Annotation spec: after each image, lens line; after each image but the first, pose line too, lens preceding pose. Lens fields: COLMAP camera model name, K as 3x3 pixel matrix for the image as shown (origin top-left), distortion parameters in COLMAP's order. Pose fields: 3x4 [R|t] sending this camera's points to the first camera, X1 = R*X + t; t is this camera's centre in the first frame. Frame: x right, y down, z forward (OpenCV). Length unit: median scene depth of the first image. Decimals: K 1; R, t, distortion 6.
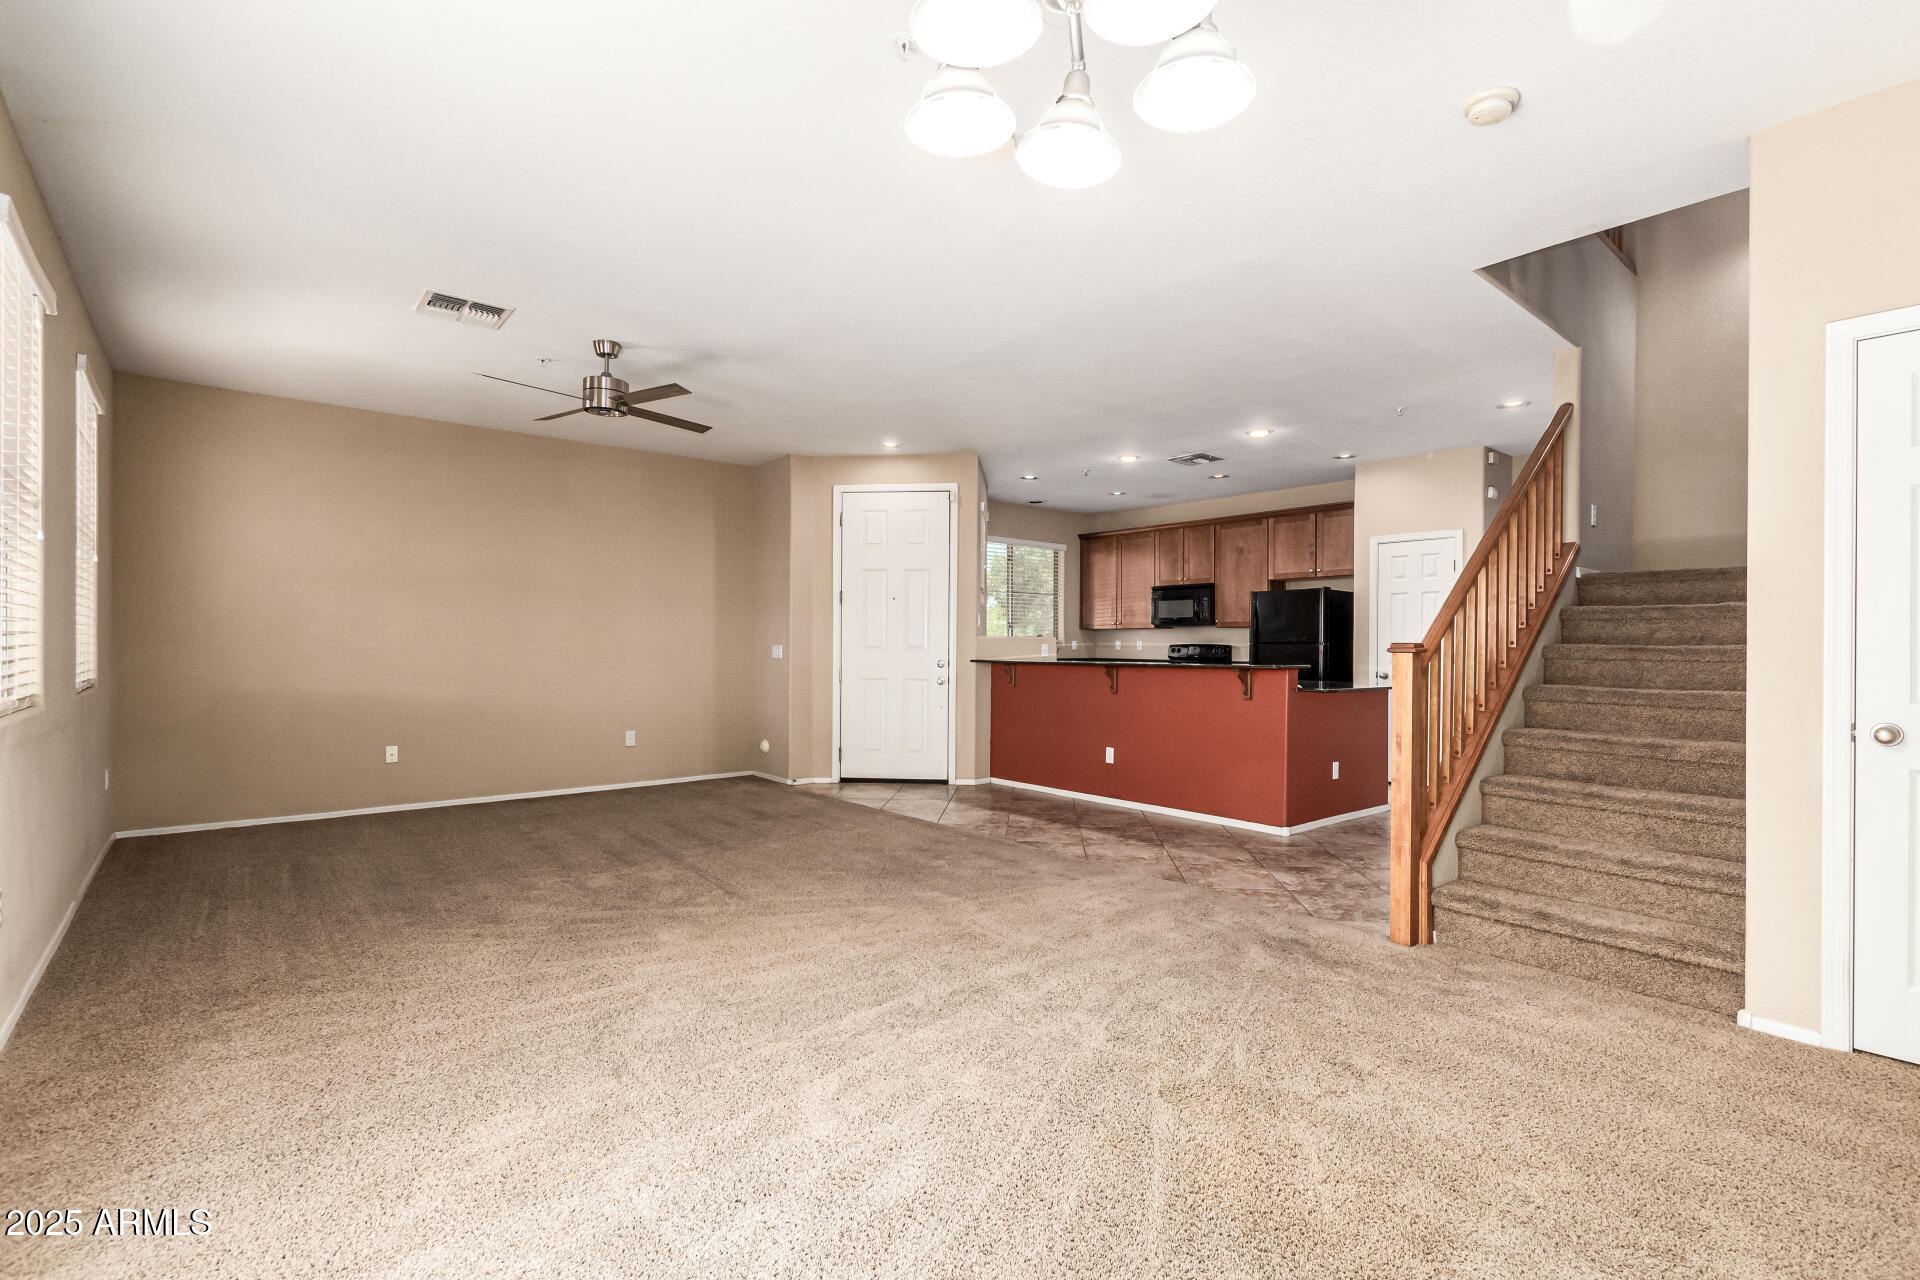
lens RADIAL K [[873.1, 0, 986.8], [0, 873.1, 653.5], [0, 0, 1]] dist [0.007034, -0.000468]
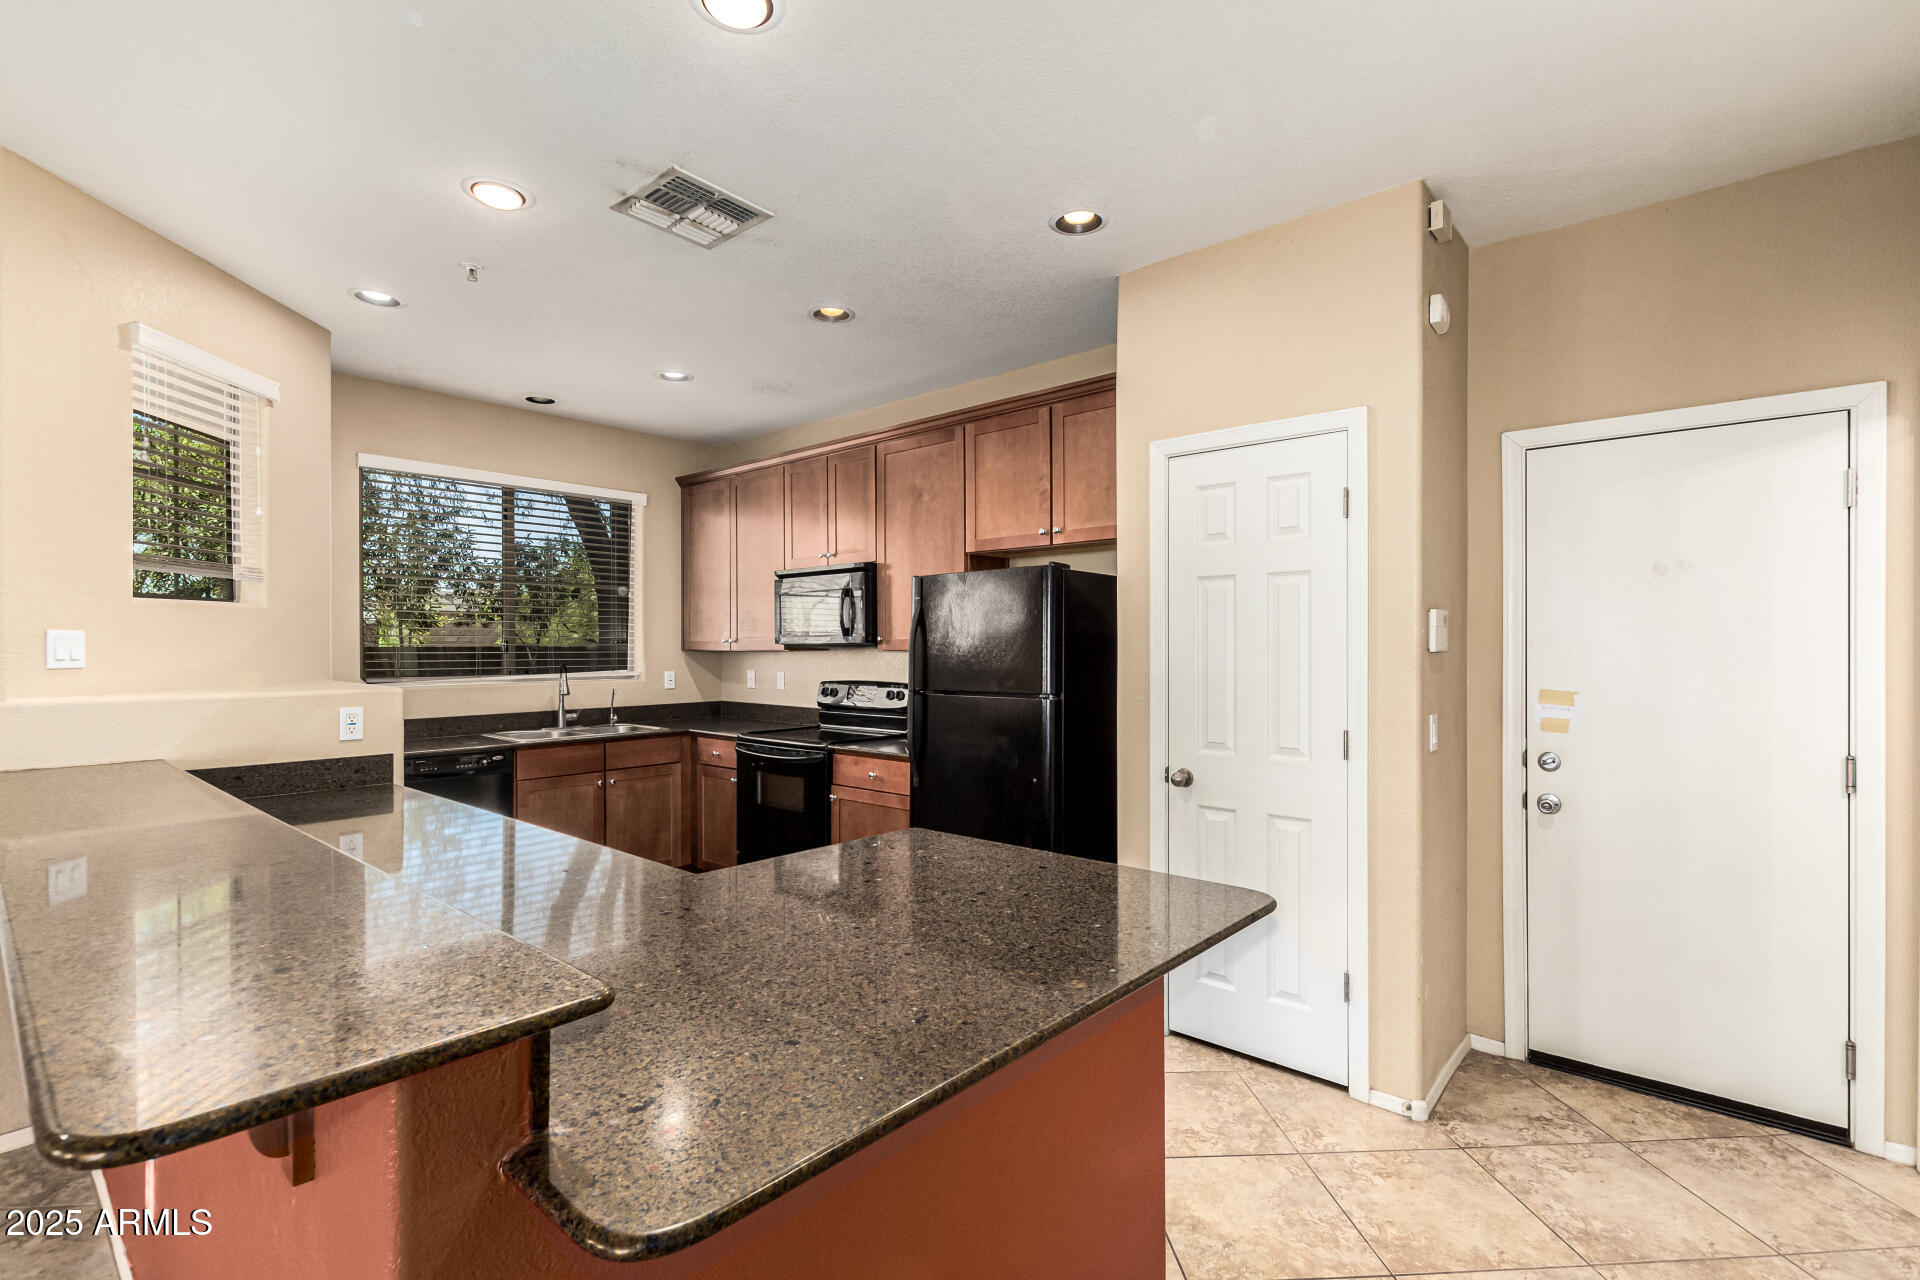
lens RADIAL K [[873.1, 0, 970.0], [0, 873.1, 649.4], [0, 0, 1]] dist [0.007034, -0.000468]
pose [[0.991631, -0.005767, 0.128978, 0.259716], [0.006574, 0.999961, -0.005838, -0.028471], [-0.128939, 0.006637, 0.991630, 0.519875]]
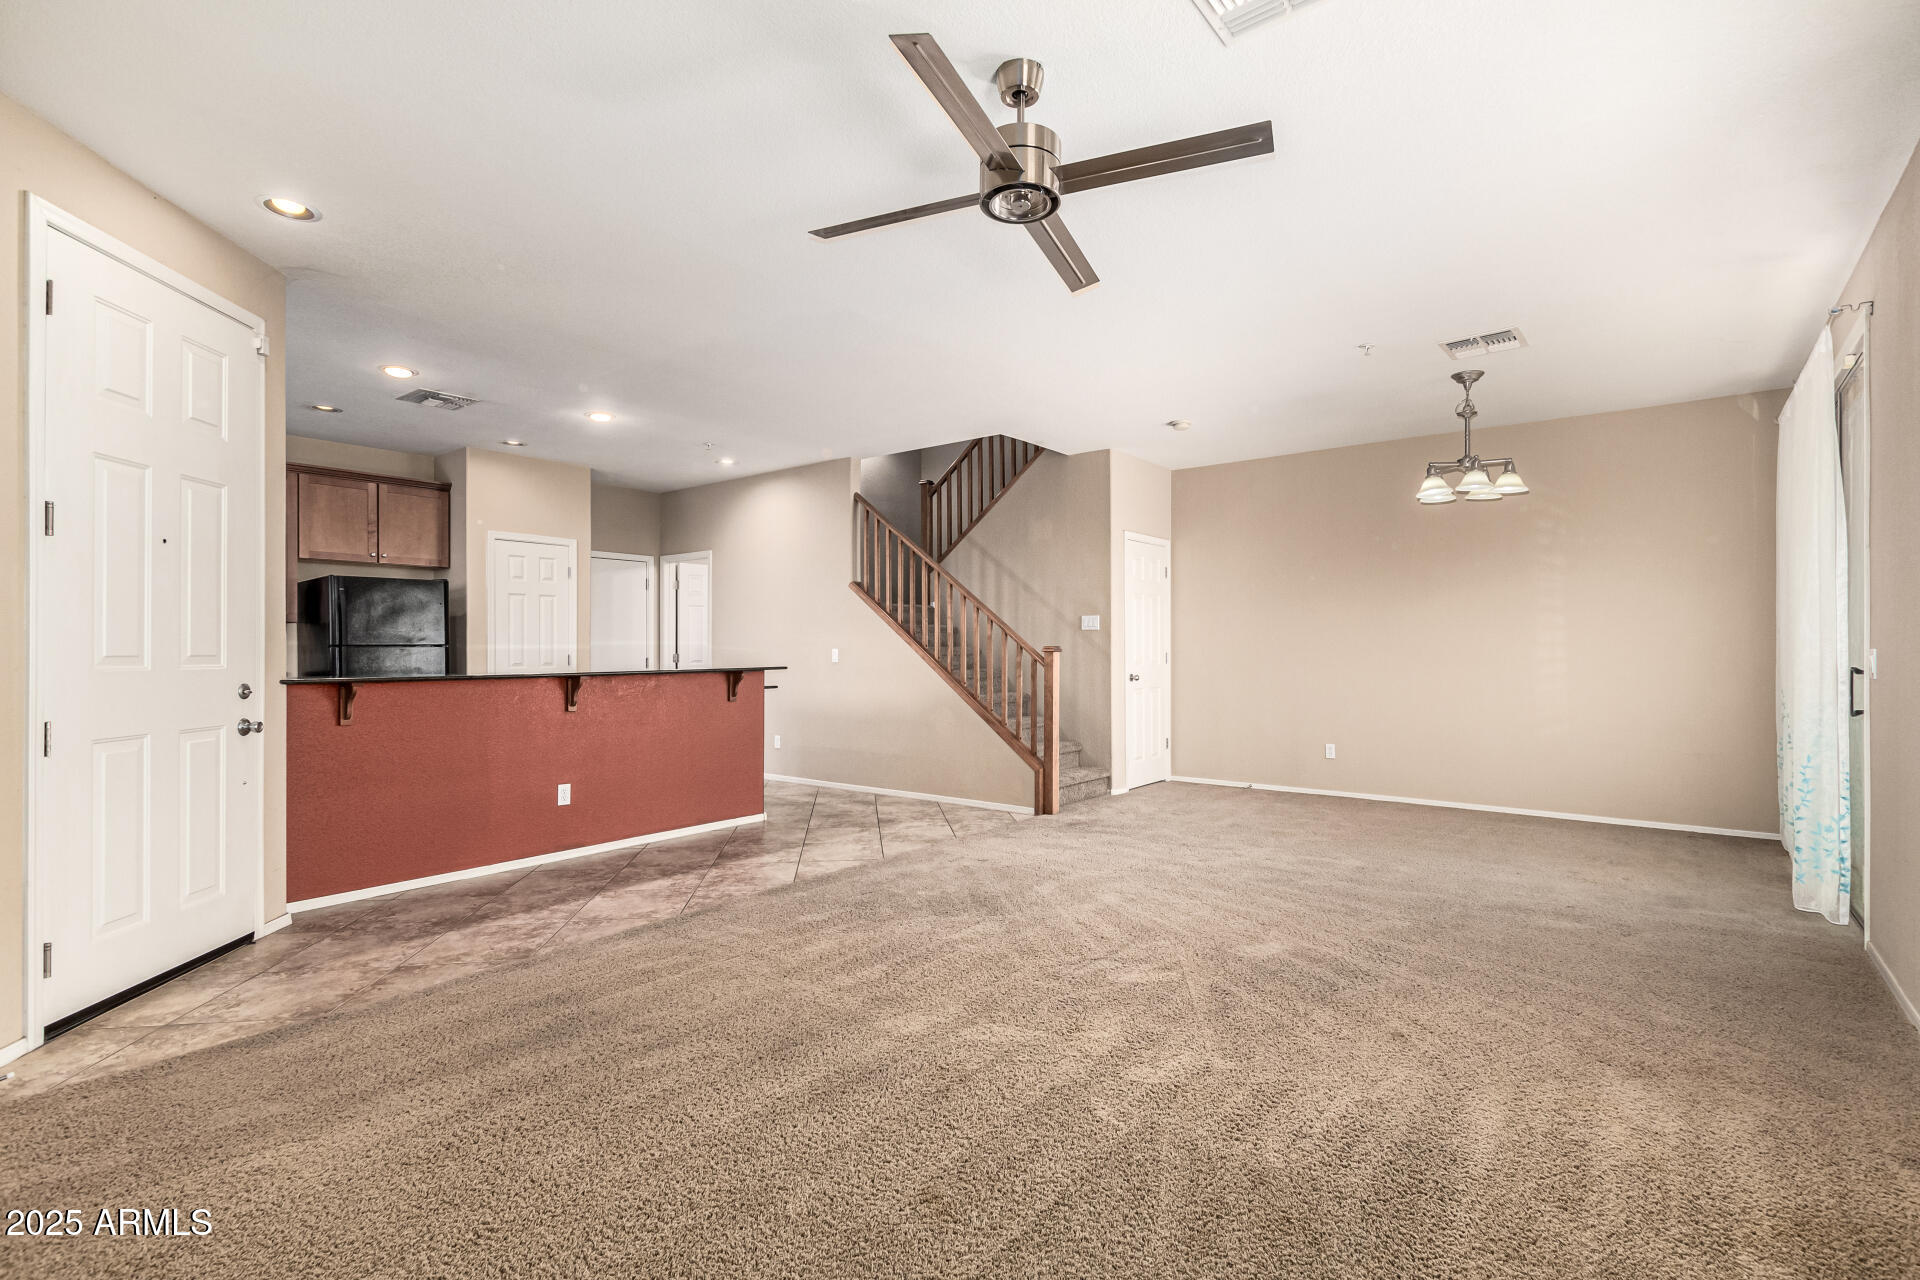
lens RADIAL K [[873.1, 0, 972.3], [0, 873.1, 643.5], [0, 0, 1]] dist [0.007034, -0.000468]
pose [[-0.190778, -0.000122, 0.981633, -0.492792], [0.010070, 0.999947, 0.002082, -0.008976], [-0.981582, 0.010282, -0.190767, 0.584726]]
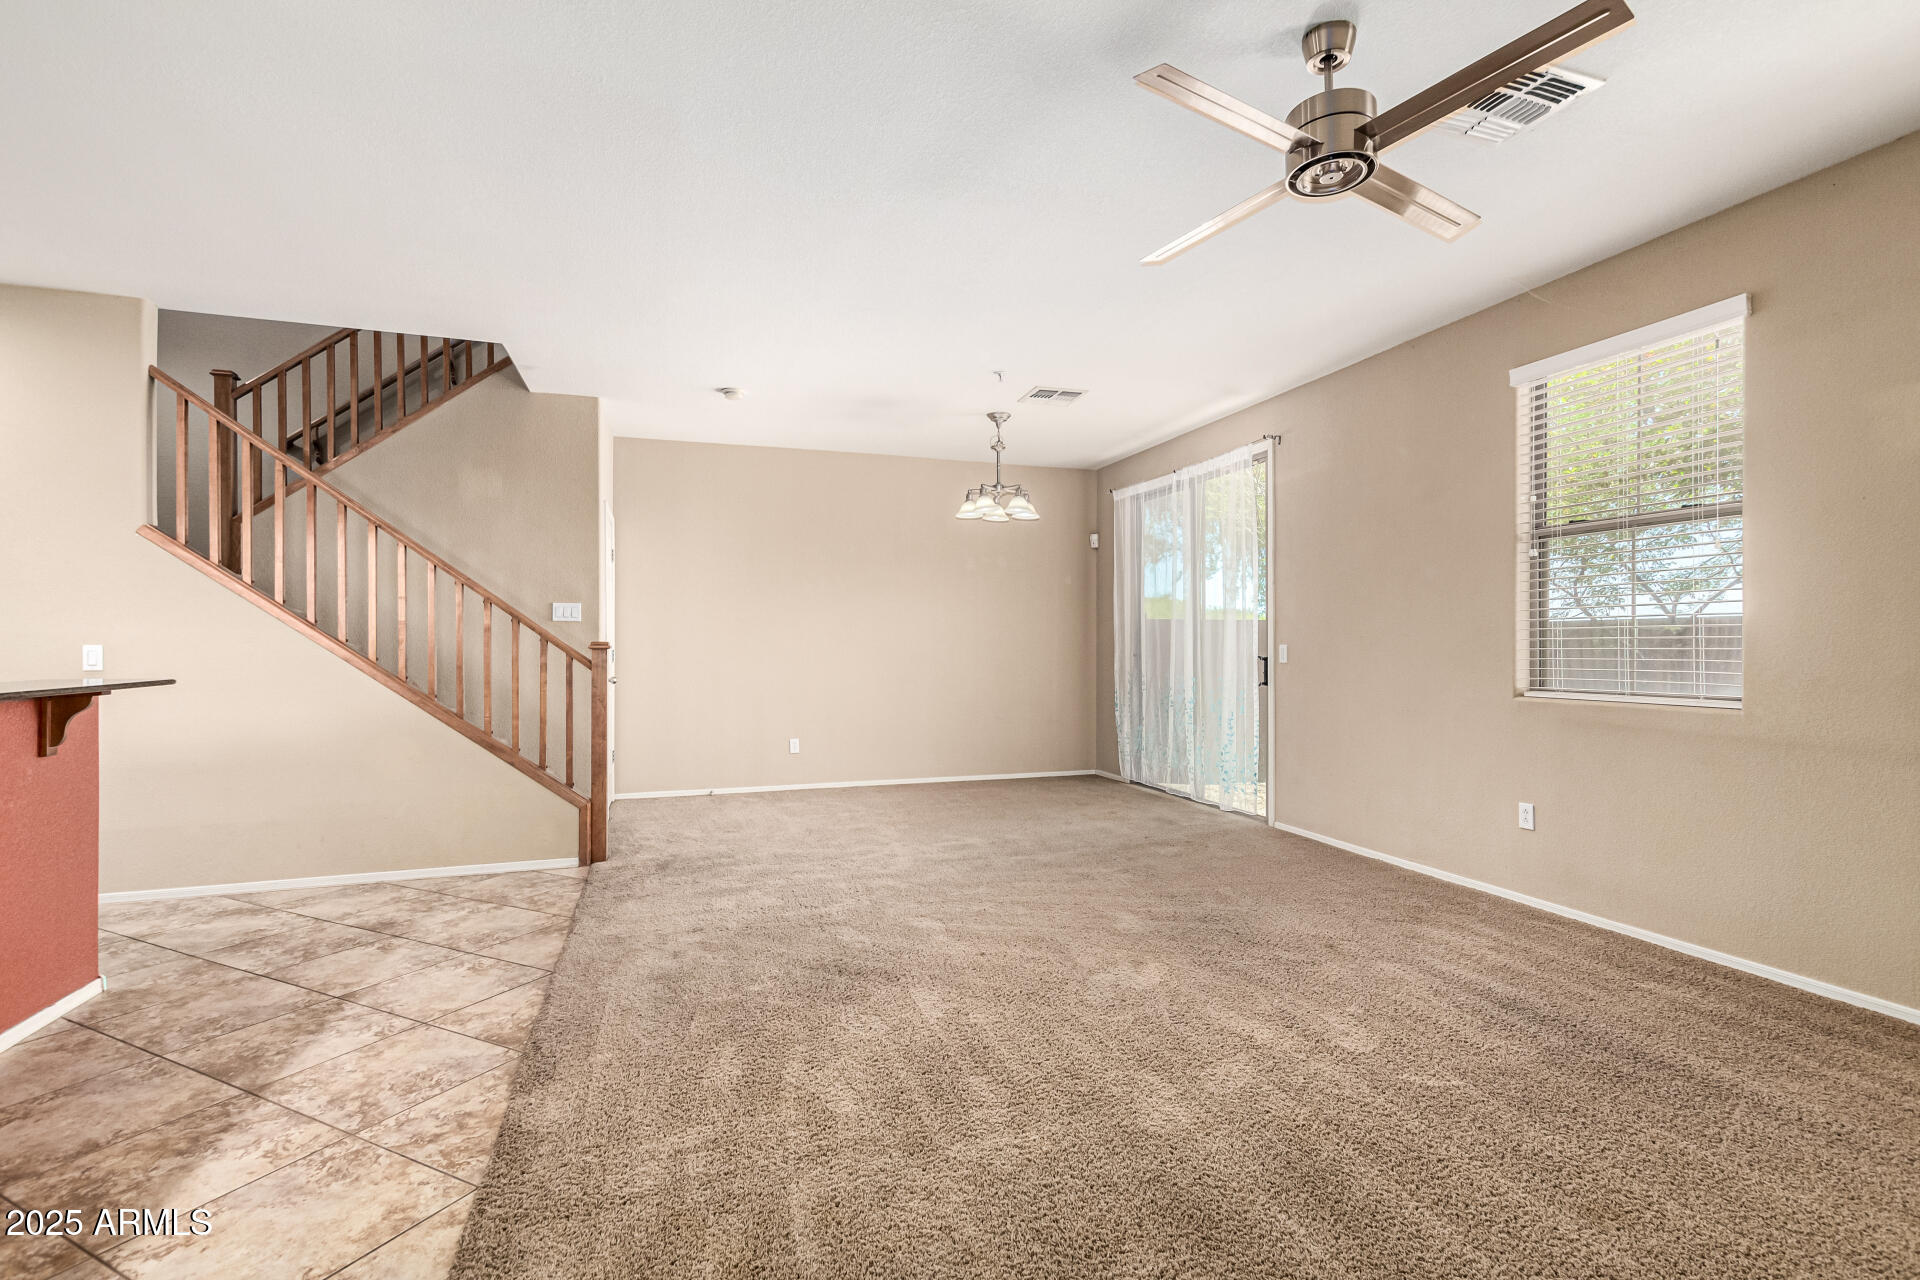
lens RADIAL K [[873.1, 0, 963.0], [0, 873.1, 642.4], [0, 0, 1]] dist [0.007034, -0.000468]
pose [[-0.920562, -0.004016, 0.390576, -0.239318], [-0.000604, 0.999961, 0.008859, -0.008970], [-0.390596, 0.007920, -0.920528, 0.789245]]
